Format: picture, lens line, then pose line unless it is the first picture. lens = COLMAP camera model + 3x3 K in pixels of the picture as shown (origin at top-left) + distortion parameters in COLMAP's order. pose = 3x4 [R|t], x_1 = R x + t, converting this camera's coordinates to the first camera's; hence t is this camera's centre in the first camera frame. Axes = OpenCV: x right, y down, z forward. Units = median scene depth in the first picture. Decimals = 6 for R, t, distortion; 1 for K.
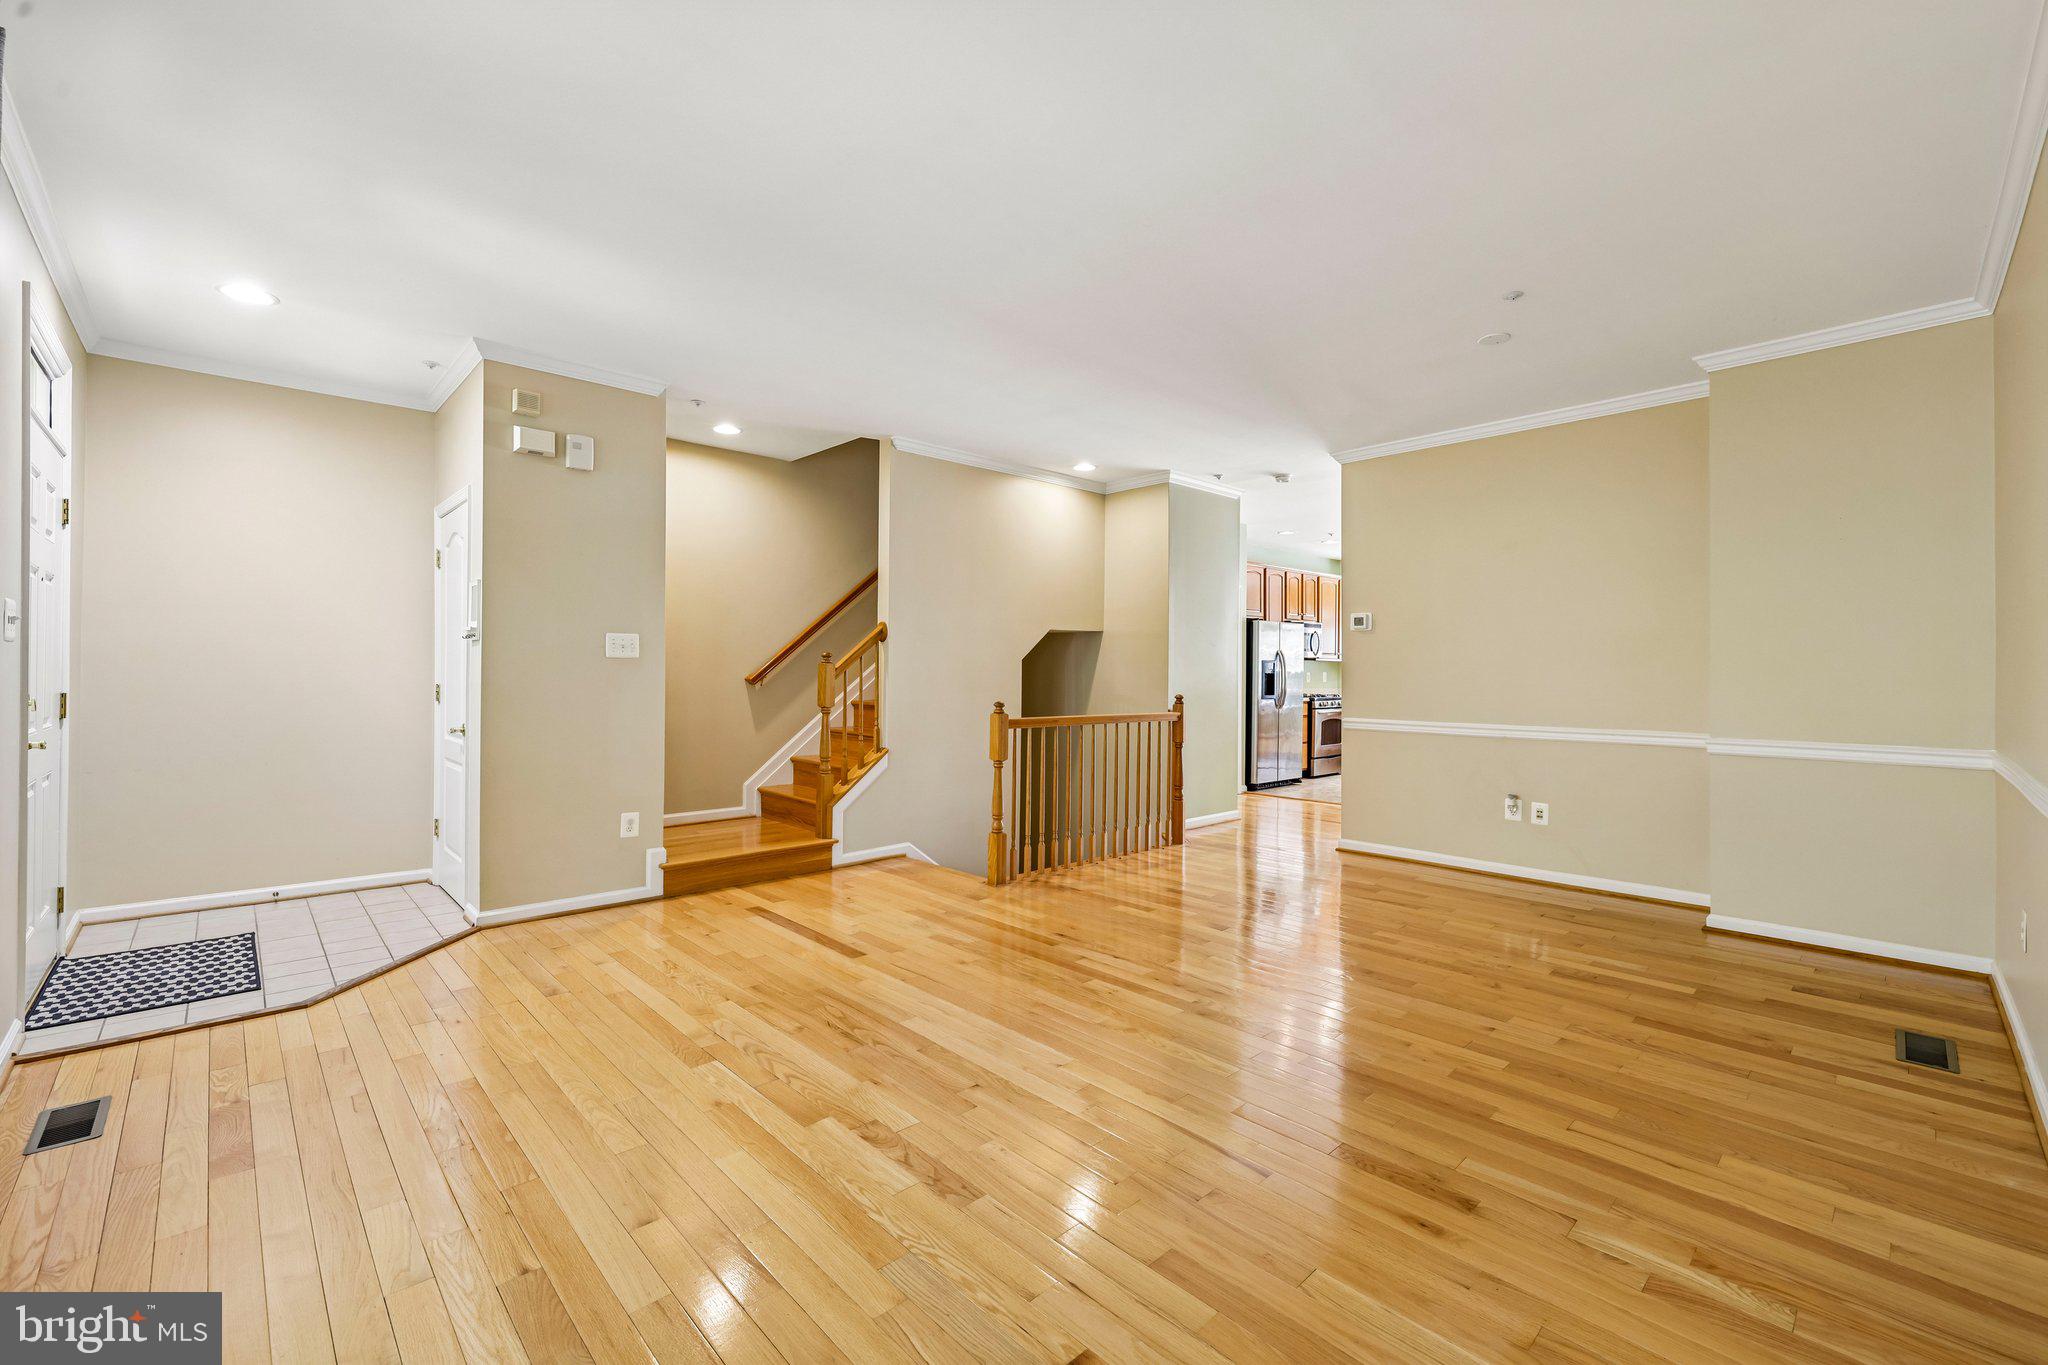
lens RADIAL K [[866.0, 0, 1013.0], [0, 866.0, 673.9], [0, 0, 1]] dist [-0.003113, 0.001462]
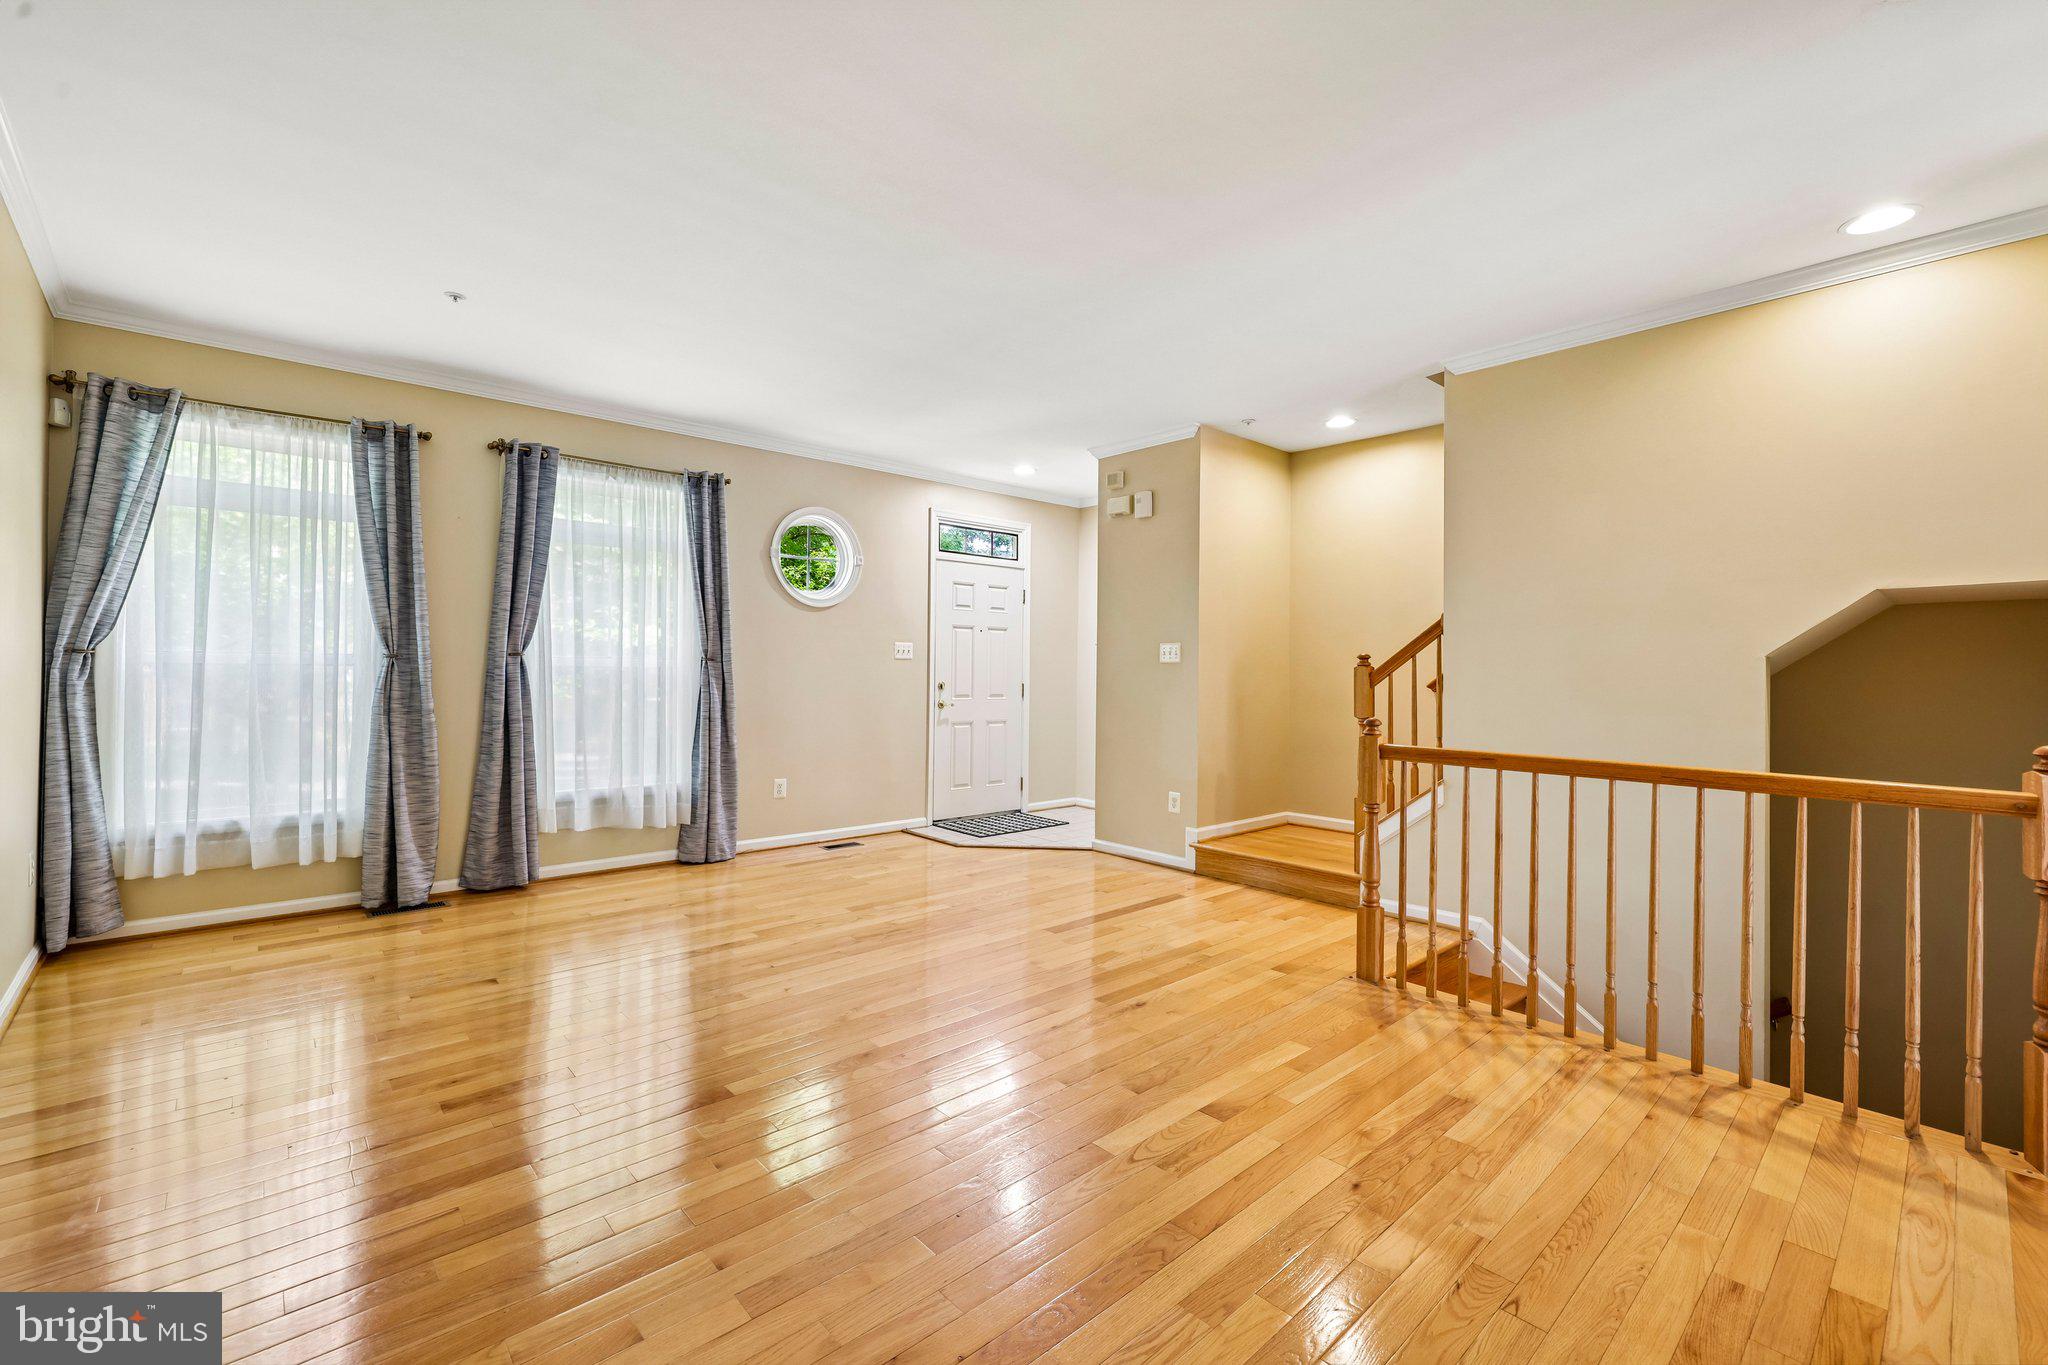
lens RADIAL K [[866.0, 0, 1014.6], [0, 866.0, 665.1], [0, 0, 1]] dist [-0.003113, 0.001462]
pose [[-0.020998, -0.011026, -0.999719, 0.798176], [-0.017681, 0.999787, -0.010655, 0.001094], [0.999623, 0.017452, -0.021188, 0.838839]]
